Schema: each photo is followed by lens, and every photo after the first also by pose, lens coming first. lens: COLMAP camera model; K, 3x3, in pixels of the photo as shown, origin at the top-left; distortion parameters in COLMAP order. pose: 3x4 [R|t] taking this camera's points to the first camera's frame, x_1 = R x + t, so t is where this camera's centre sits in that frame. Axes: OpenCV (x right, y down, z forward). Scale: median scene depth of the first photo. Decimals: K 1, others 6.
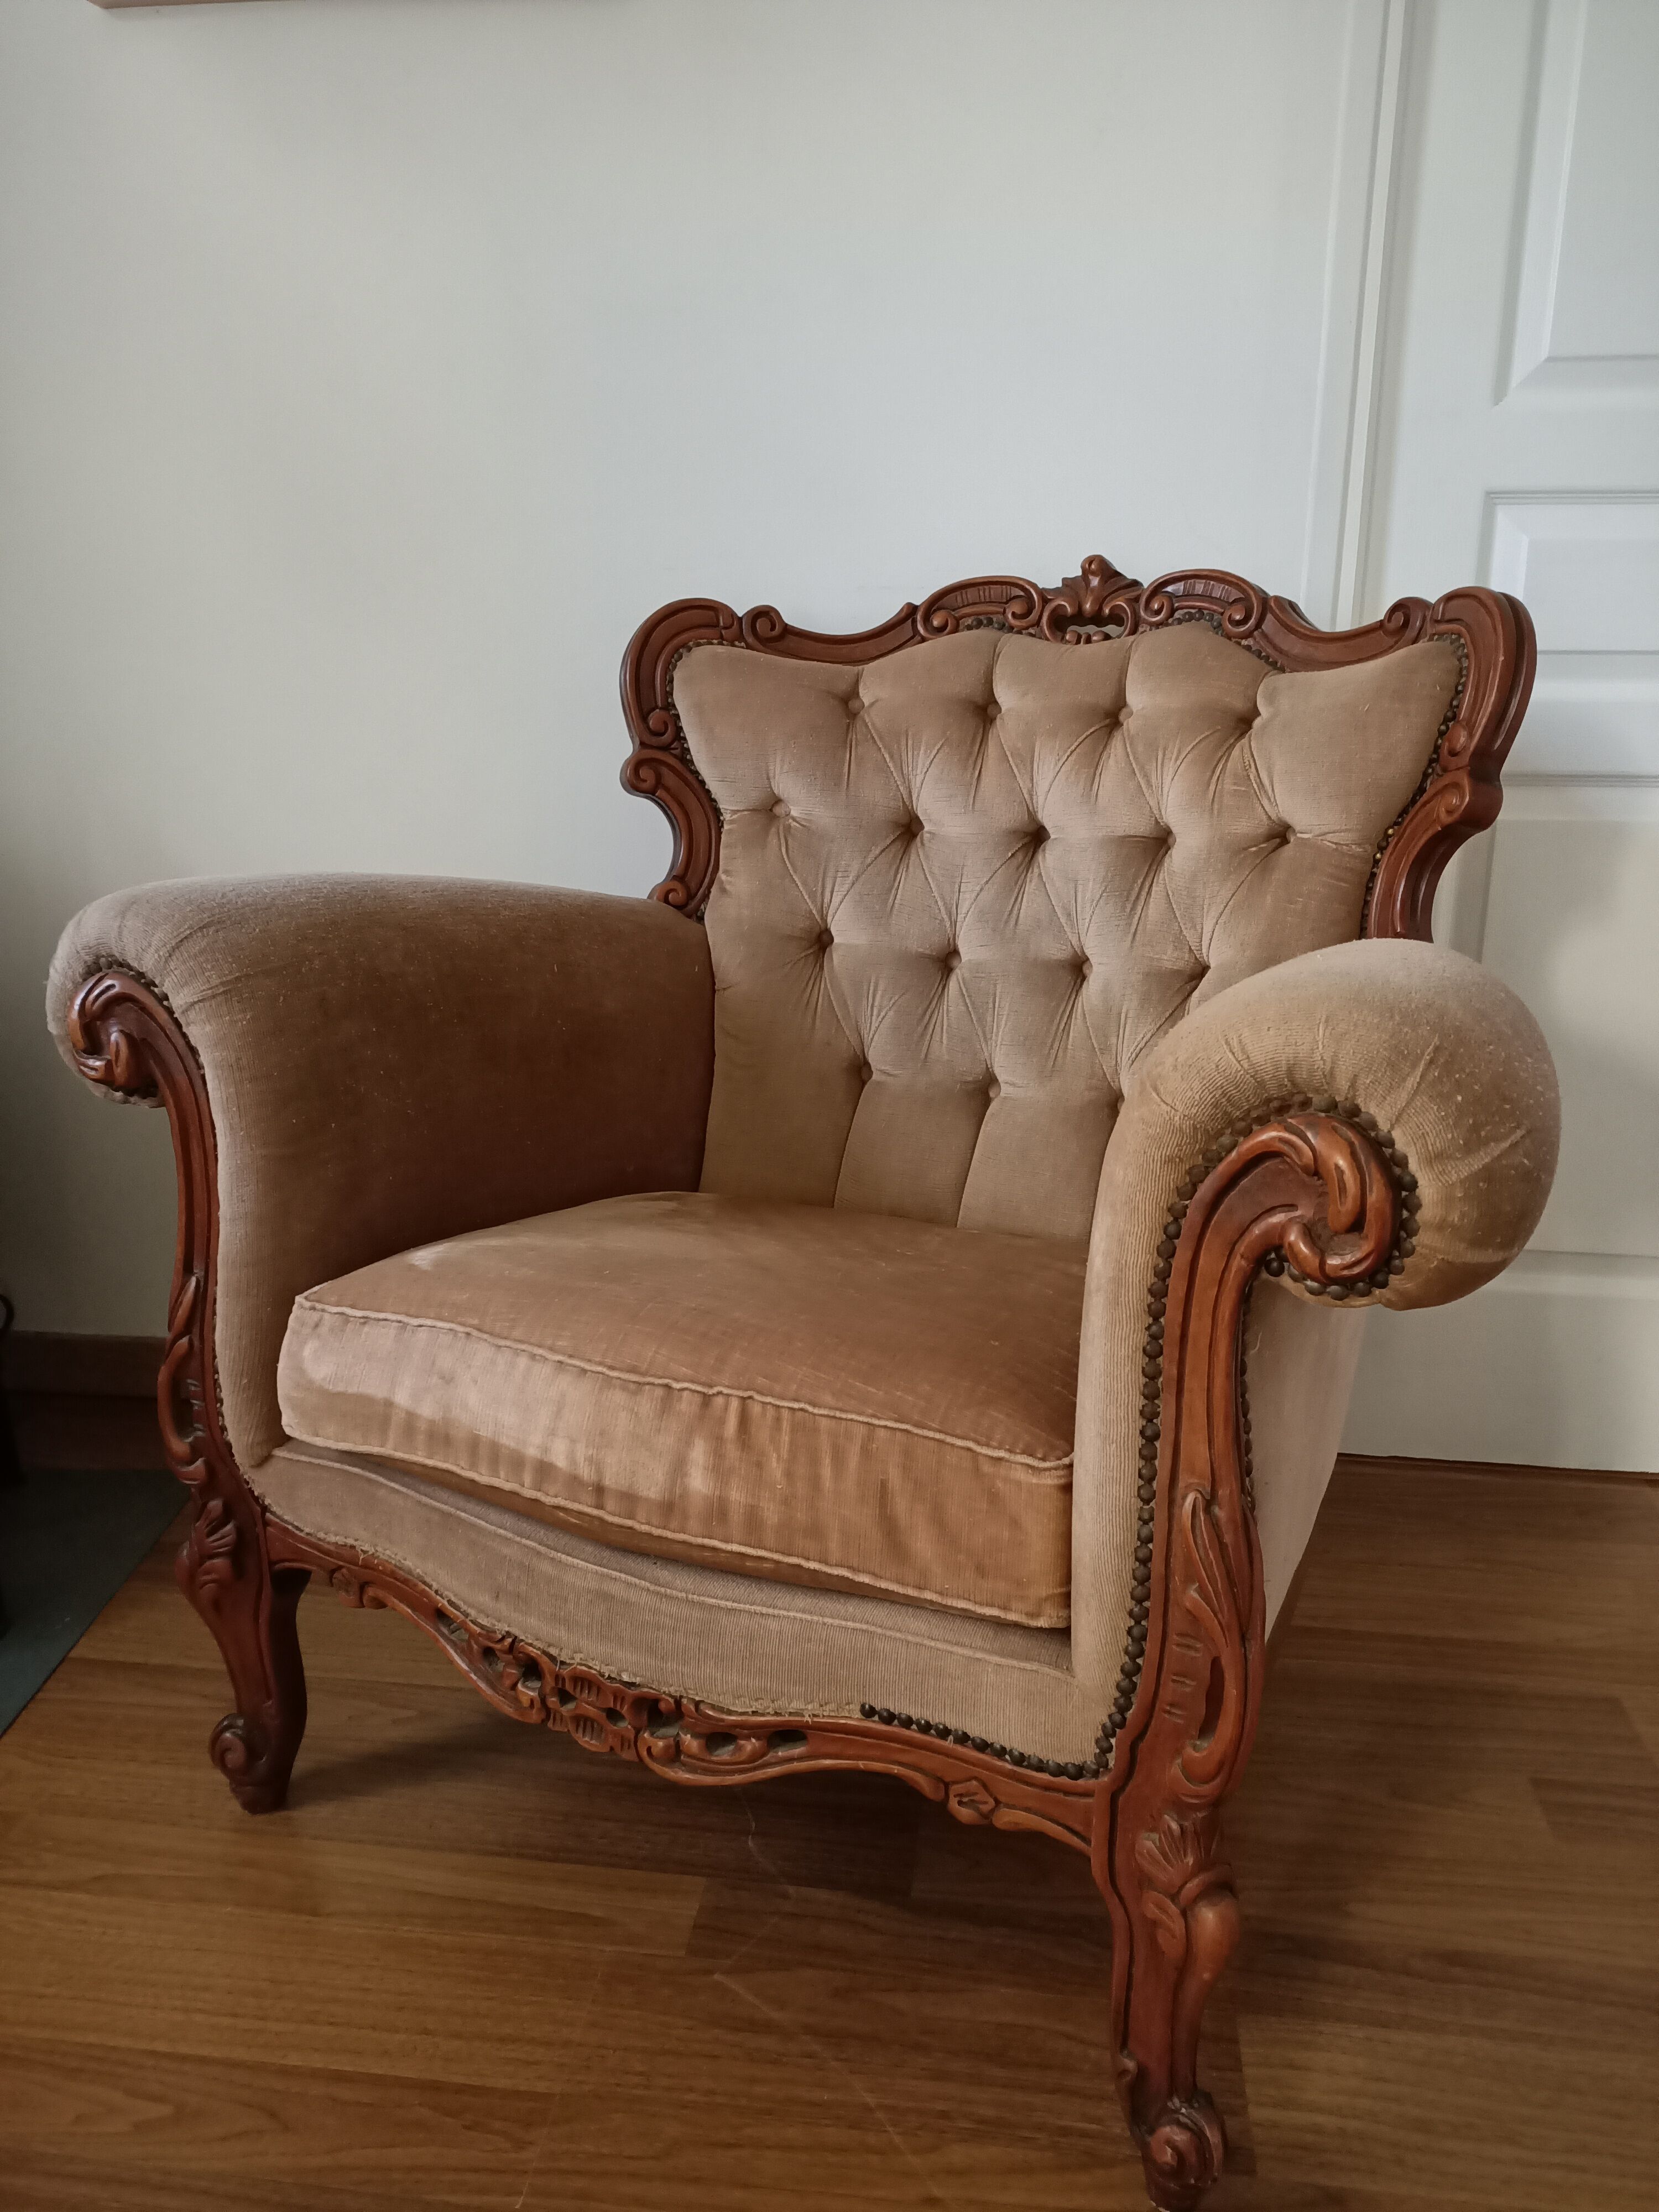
lens RADIAL K [[1664.7, 0, 838.3], [0, 1664.7, 1110.4], [0, 0, 1]] dist [0.039340, -0.029173]
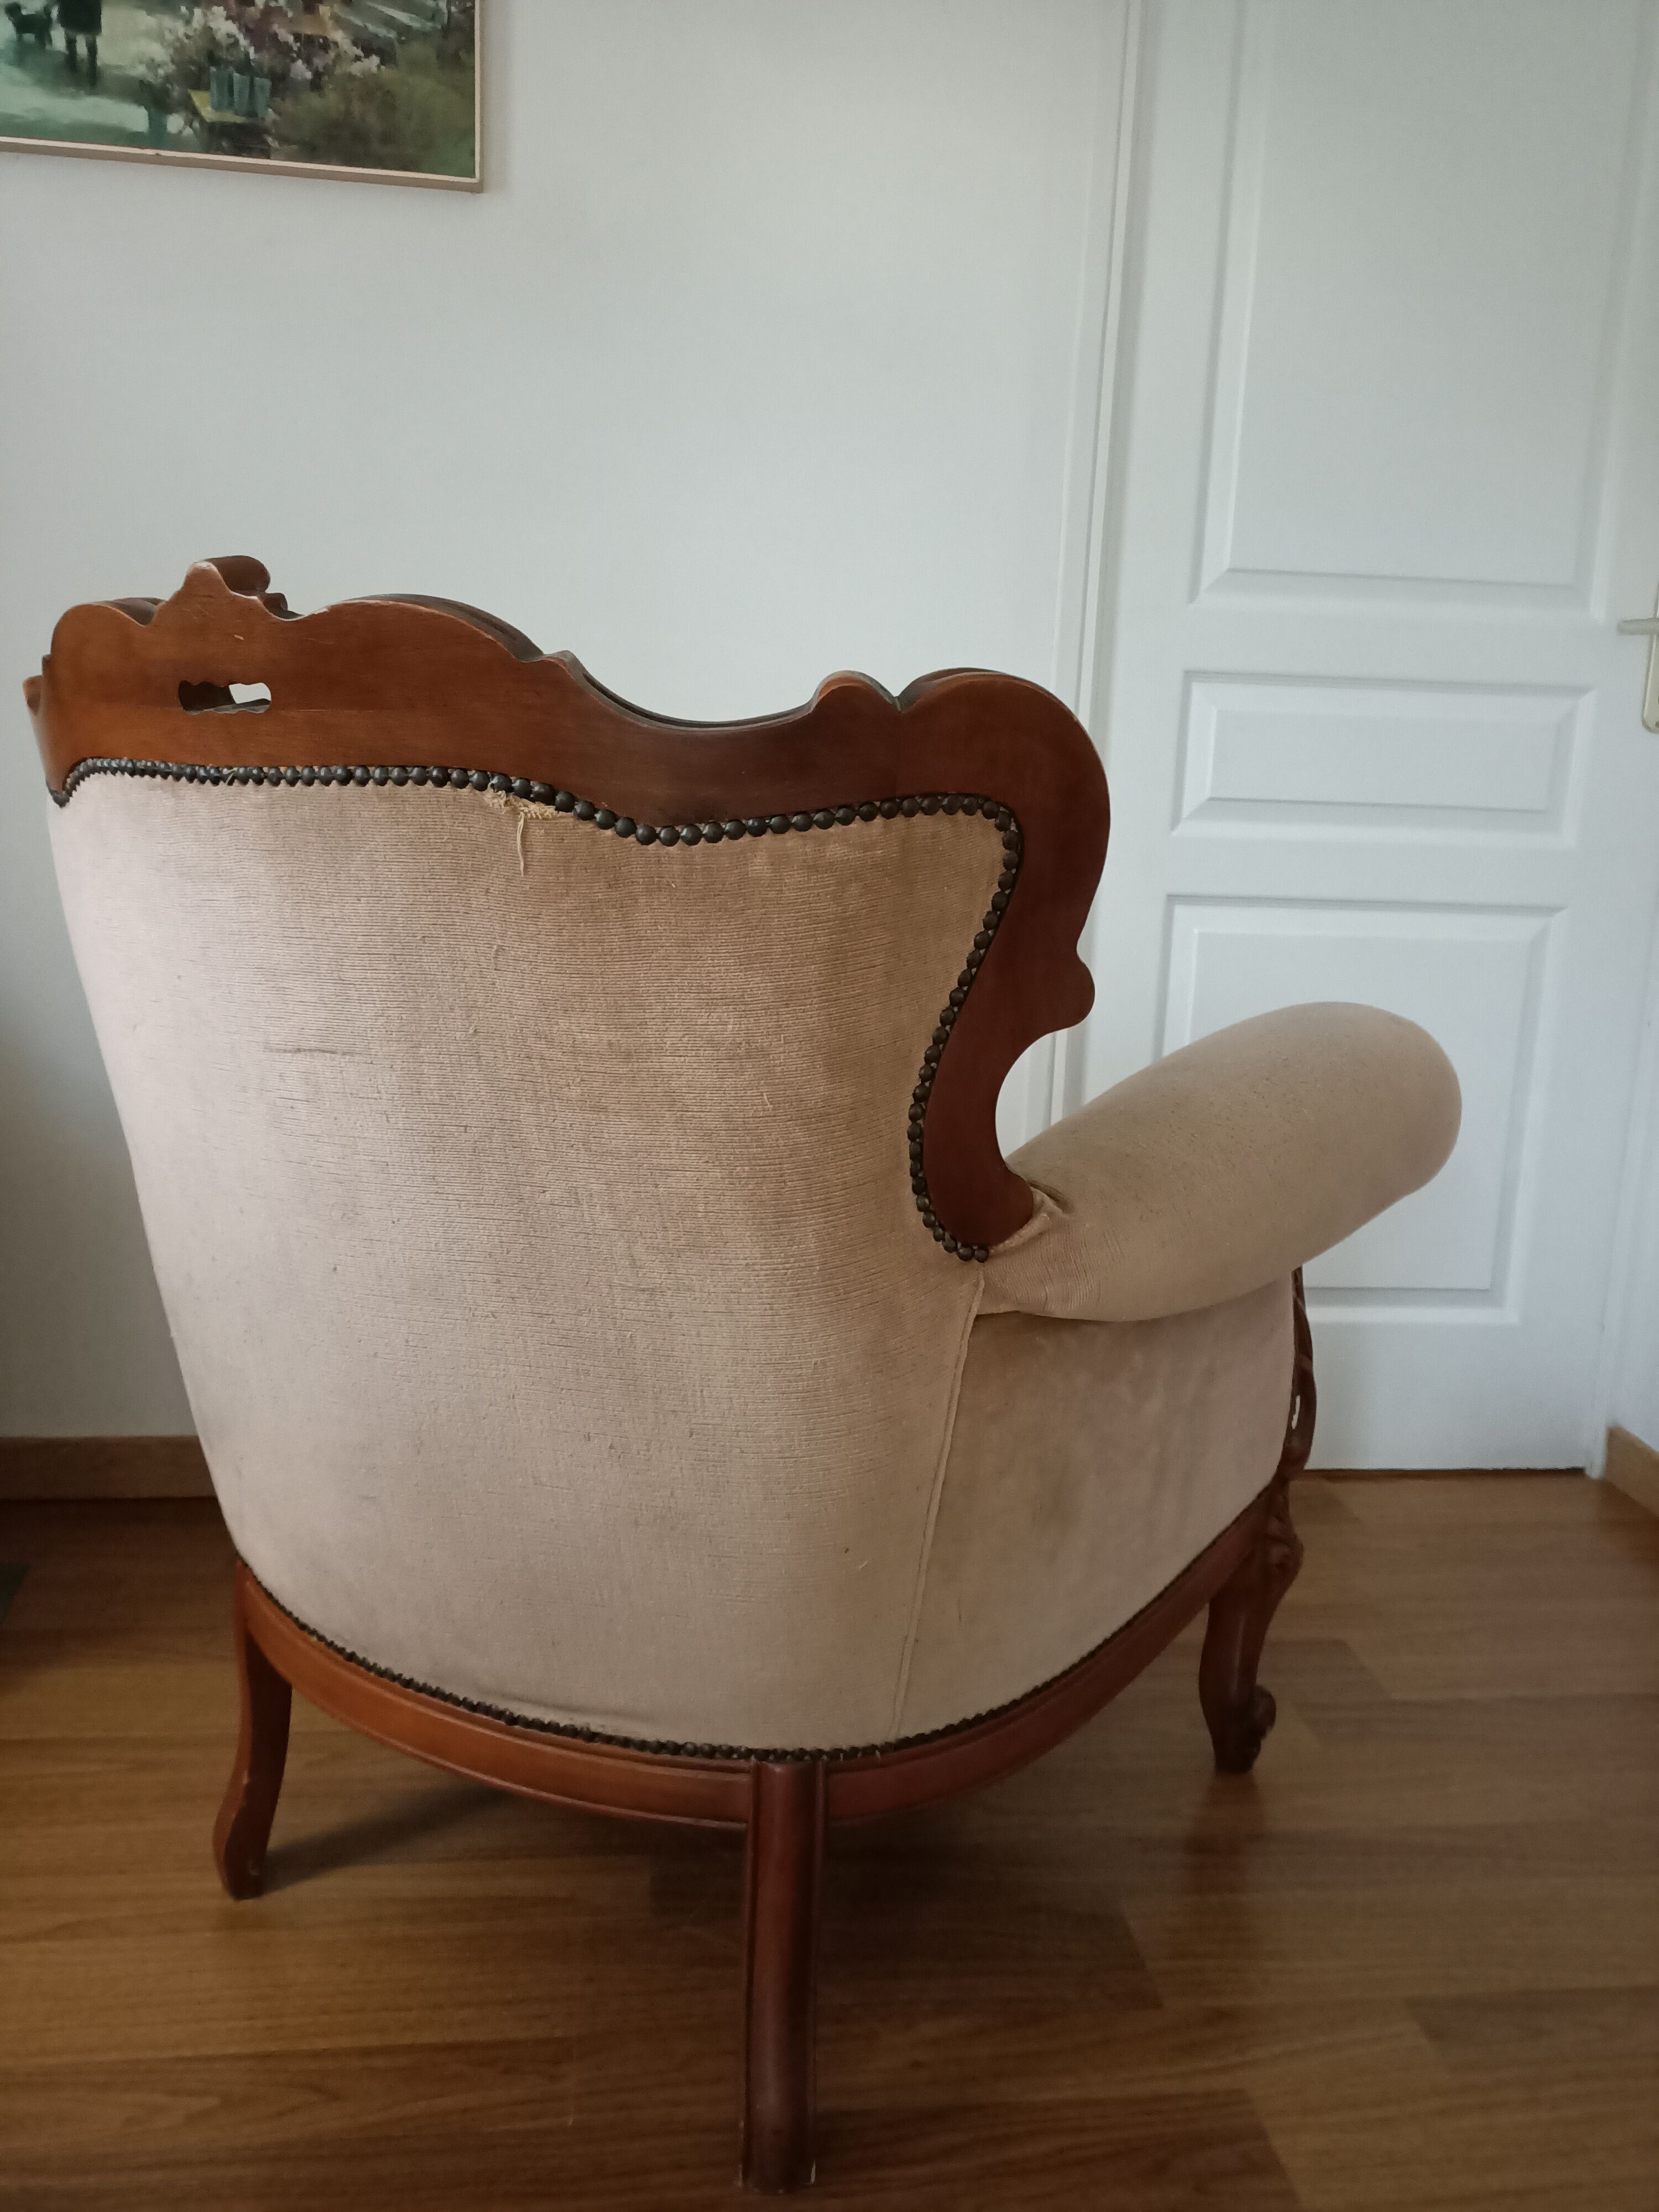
lens RADIAL K [[1664.7, 0, 832.9], [0, 1664.7, 1115.9], [0, 0, 1]] dist [0.039340, -0.029173]
pose [[0.971523, -0.012456, 0.236616, -0.194014], [0.026585, 0.998042, -0.056614, 0.025505], [-0.235447, 0.061292, 0.969952, -0.134548]]
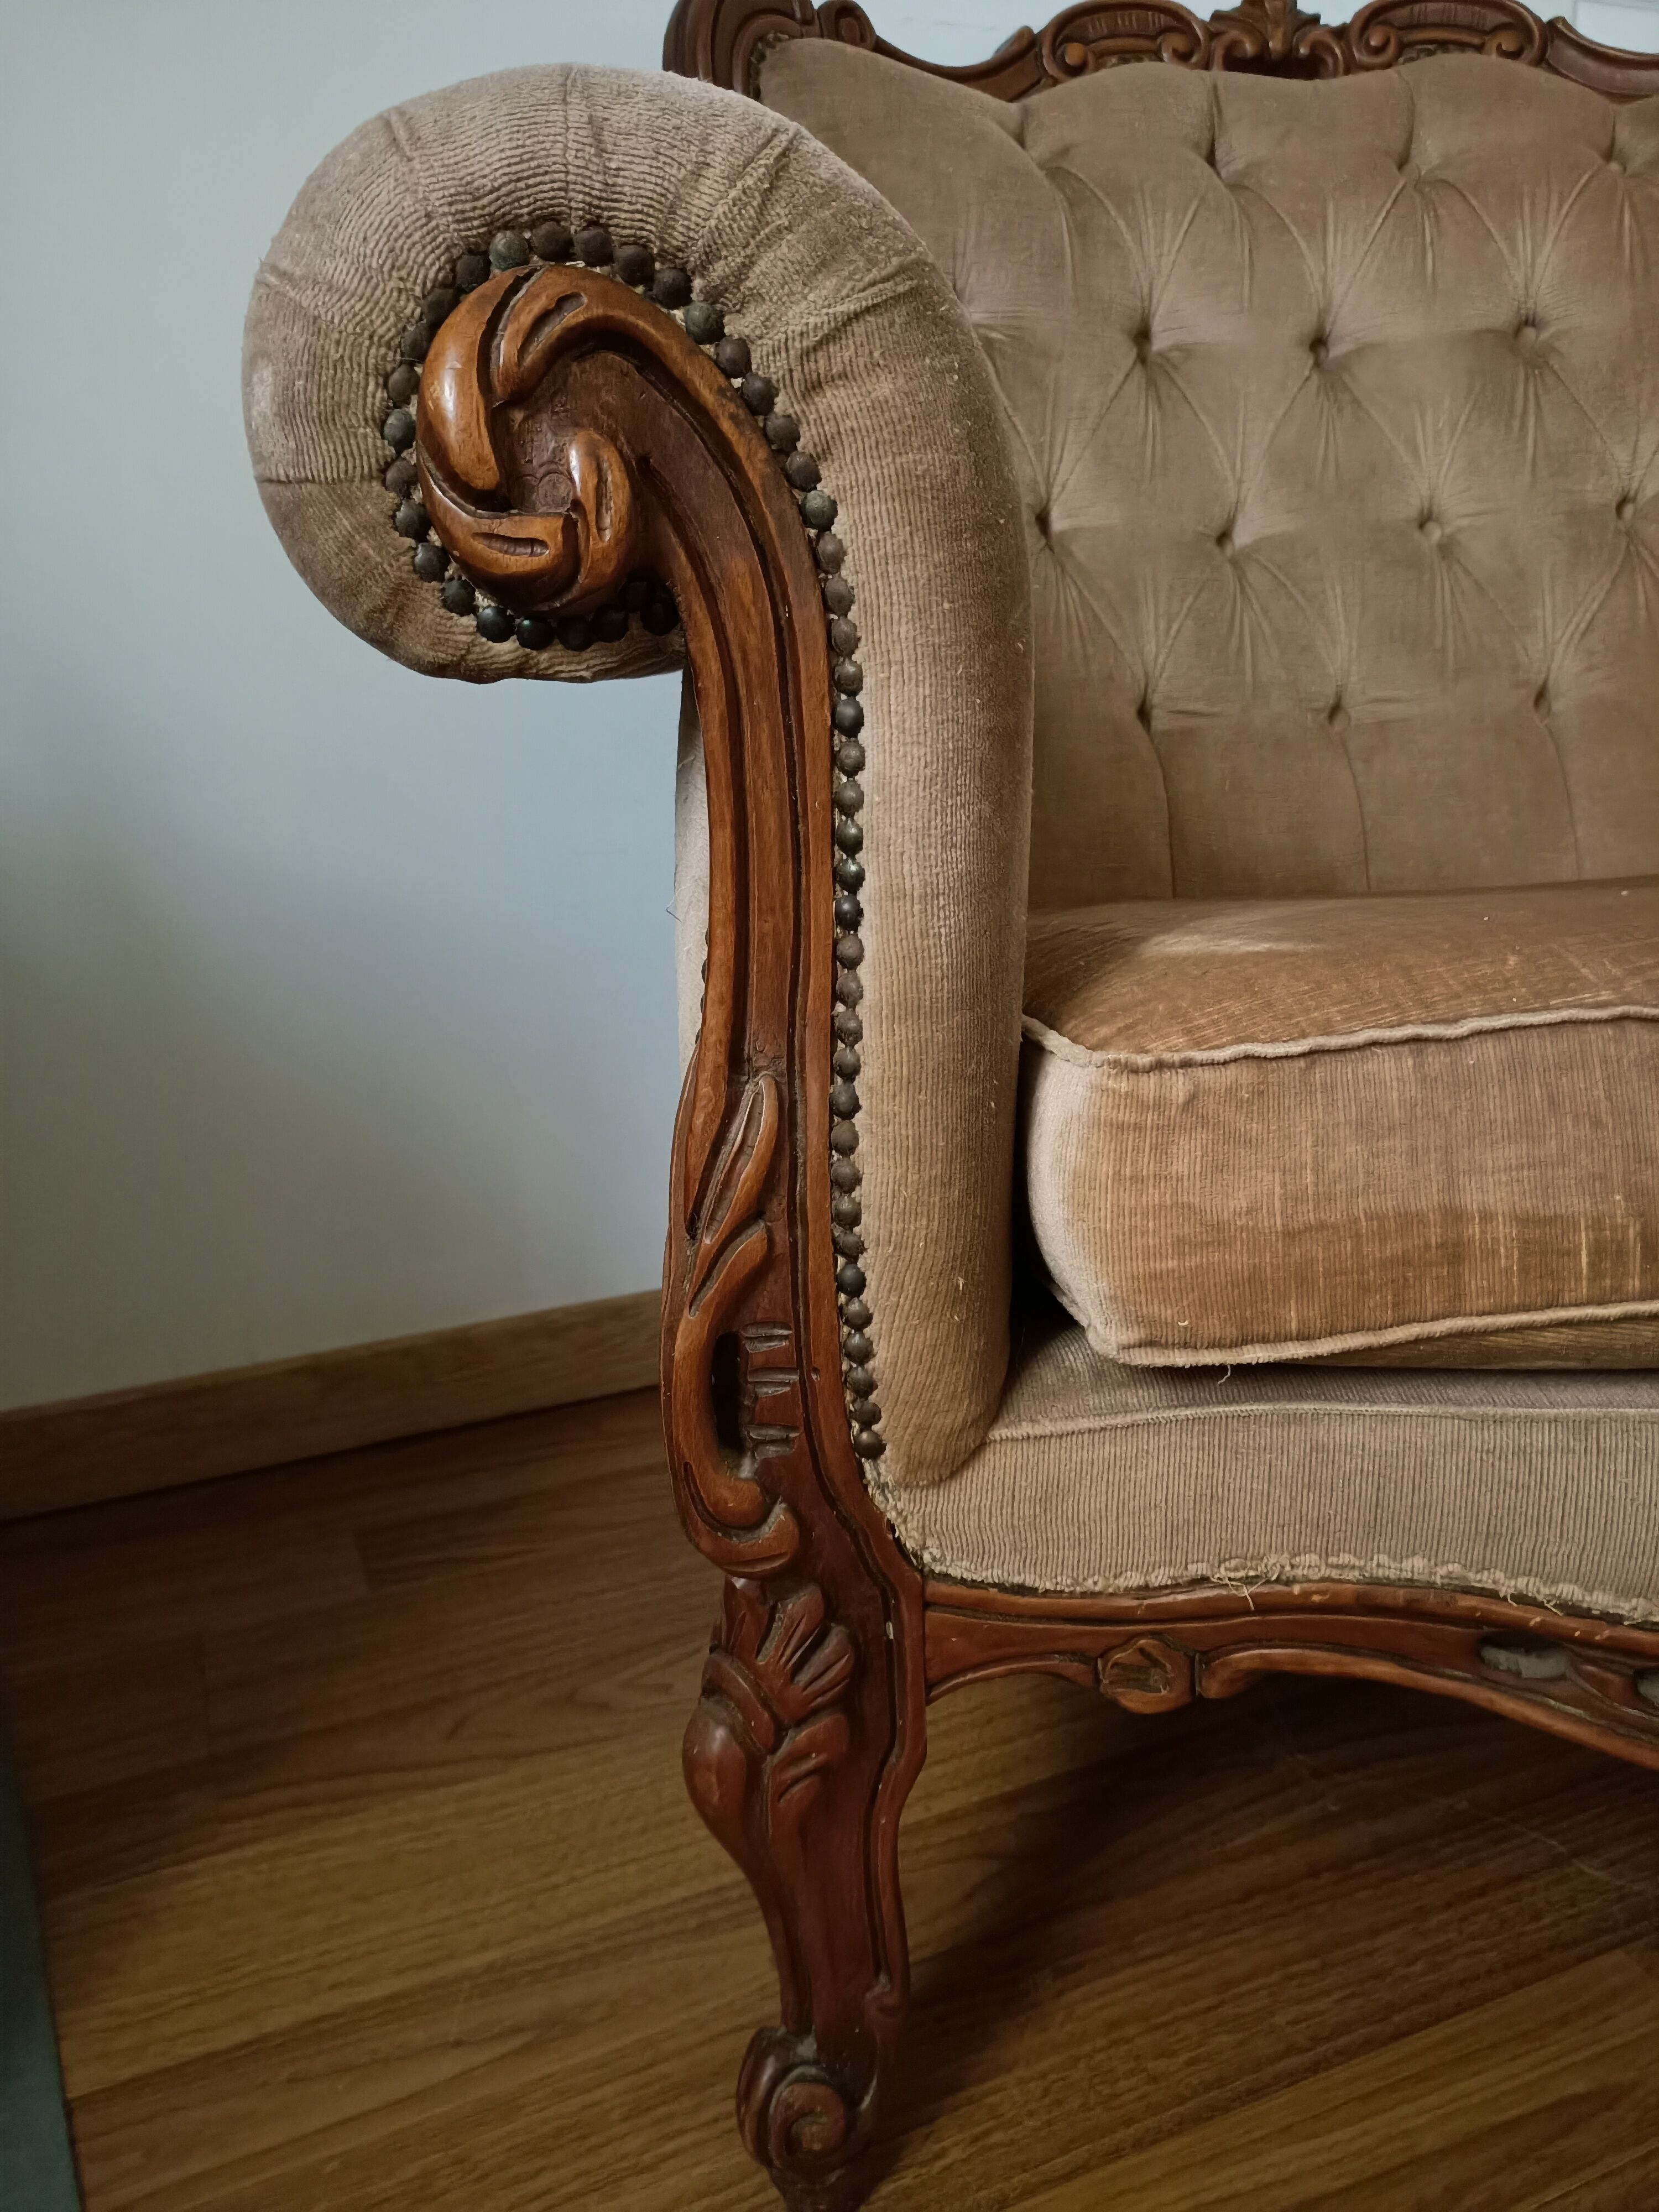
lens RADIAL K [[1664.7, 0, 832.1], [0, 1664.7, 1104.5], [0, 0, 1]] dist [0.039340, -0.029173]
pose [[0.858953, -0.177021, 0.480482, -0.492640], [0.166942, 0.983884, 0.064045, 0.071532], [-0.484076, 0.025201, 0.874663, 0.543604]]
